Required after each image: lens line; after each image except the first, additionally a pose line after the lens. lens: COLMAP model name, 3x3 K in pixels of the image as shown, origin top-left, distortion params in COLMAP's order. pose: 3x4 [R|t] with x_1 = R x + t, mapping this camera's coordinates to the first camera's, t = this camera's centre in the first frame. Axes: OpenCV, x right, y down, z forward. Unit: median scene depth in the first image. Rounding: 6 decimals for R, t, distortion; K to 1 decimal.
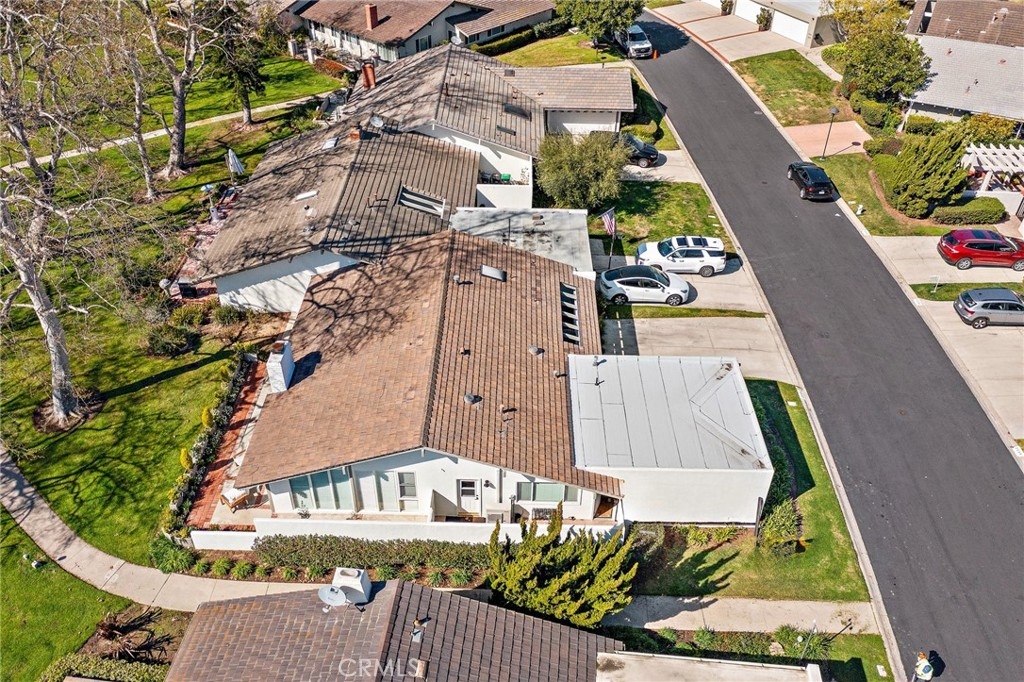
lens RADIAL K [[805.0, 0, 508.4], [0, 805.0, 342.0], [0, 0, 1]] dist [-0.002465, 0.000949]
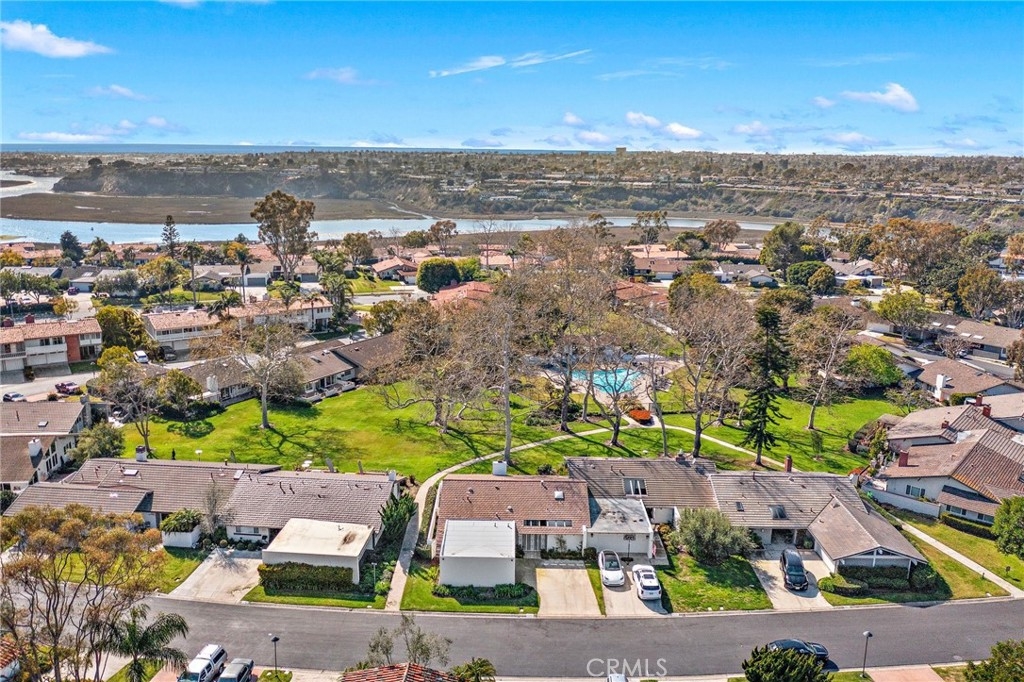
lens RADIAL K [[805.0, 0, 507.9], [0, 805.0, 339.4], [0, 0, 1]] dist [-0.002465, 0.000949]
pose [[0.009341, 0.221593, -0.975095, 1.760694], [-0.624245, 0.763076, 0.167431, -0.601878], [0.781173, 0.607134, 0.145456, 0.283927]]
